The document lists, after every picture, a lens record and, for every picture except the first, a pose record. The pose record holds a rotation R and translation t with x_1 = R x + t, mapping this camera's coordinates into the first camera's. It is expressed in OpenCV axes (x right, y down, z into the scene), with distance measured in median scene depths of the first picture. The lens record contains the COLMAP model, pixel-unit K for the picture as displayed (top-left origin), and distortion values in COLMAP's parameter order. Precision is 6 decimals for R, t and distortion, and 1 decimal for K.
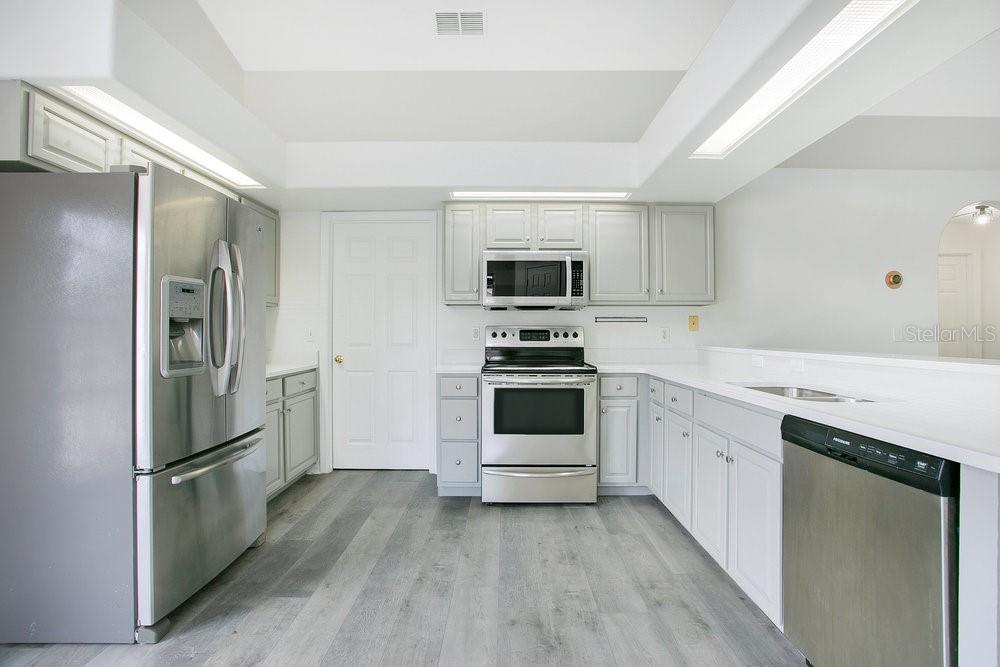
lens RADIAL K [[485.3, 0, 495.2], [0, 485.3, 332.9], [0, 0, 1]] dist [-0.055378, 0.029279]
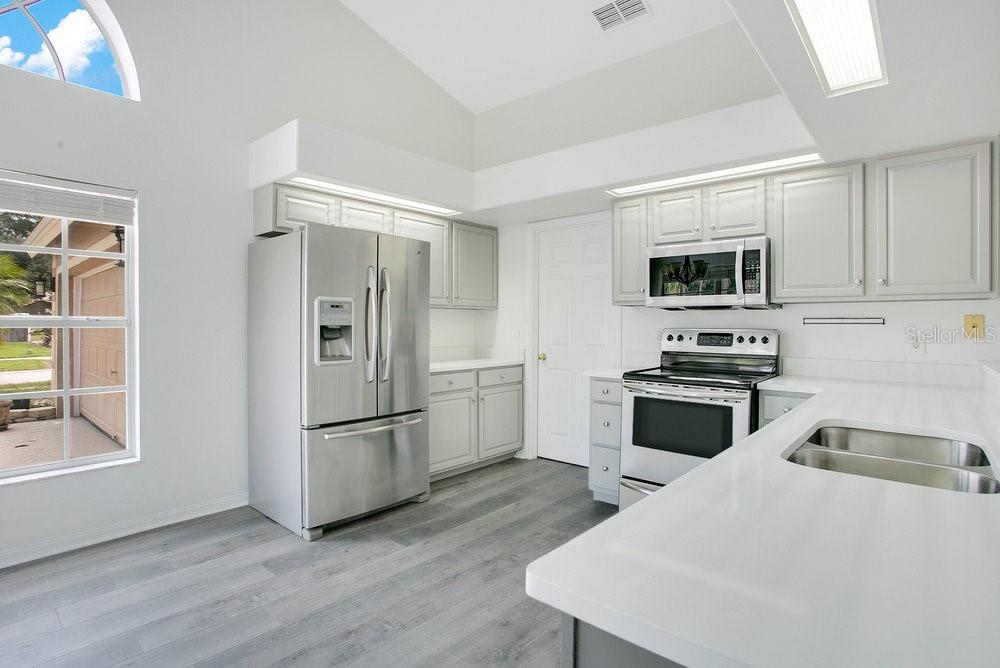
lens RADIAL K [[485.3, 0, 495.2], [0, 485.3, 333.4], [0, 0, 1]] dist [-0.055378, 0.029279]
pose [[0.770084, 0.013932, -0.637791, 0.352415], [-0.006046, 0.999876, 0.014541, -0.017284], [0.637914, -0.007342, 0.770073, 0.104701]]
